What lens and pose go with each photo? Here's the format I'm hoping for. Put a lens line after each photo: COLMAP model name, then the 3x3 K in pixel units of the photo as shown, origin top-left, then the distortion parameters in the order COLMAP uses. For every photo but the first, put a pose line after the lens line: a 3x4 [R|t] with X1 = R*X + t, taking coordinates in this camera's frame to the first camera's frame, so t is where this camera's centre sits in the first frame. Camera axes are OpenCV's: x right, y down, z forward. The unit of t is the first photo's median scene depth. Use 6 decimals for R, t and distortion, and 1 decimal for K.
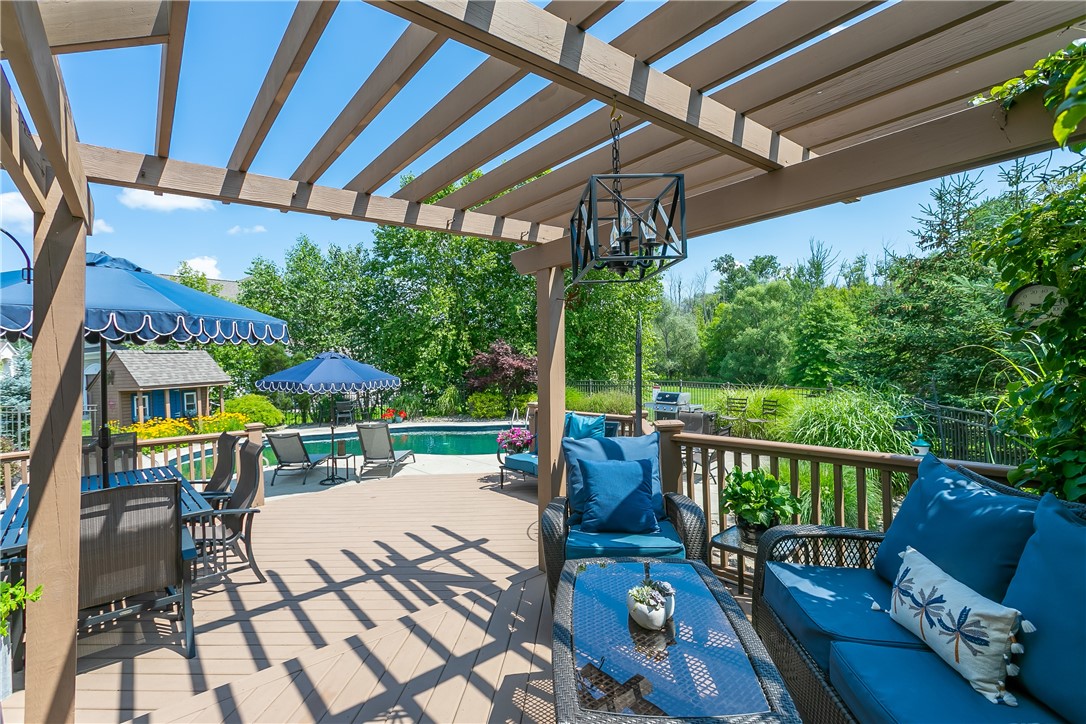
lens RADIAL K [[522.3, 0, 543.0], [0, 522.3, 362.0], [0, 0, 1]] dist [0.001106, 0.000163]
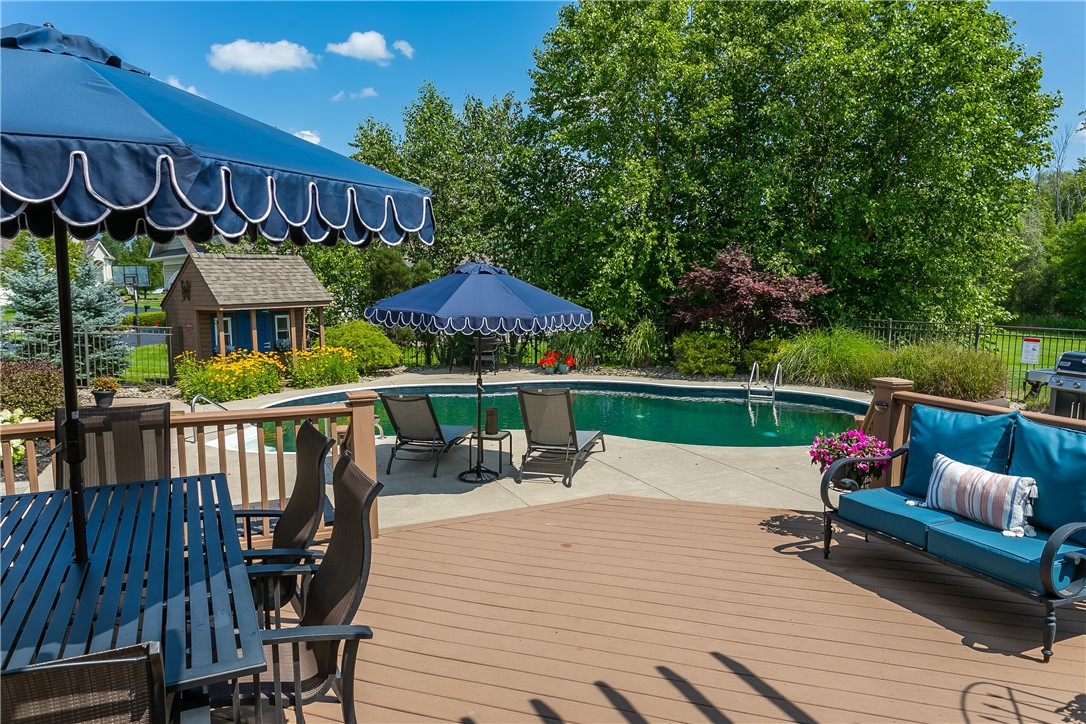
lens RADIAL K [[733.7, 0, 543.0], [0, 733.7, 362.0], [0, 0, 1]] dist [0.004830, 0.002732]
pose [[0.964307, 0.055171, -0.258976, -0.066959], [-0.025743, 0.992953, 0.115679, -0.003024], [0.263533, -0.104884, 0.958932, 0.122867]]
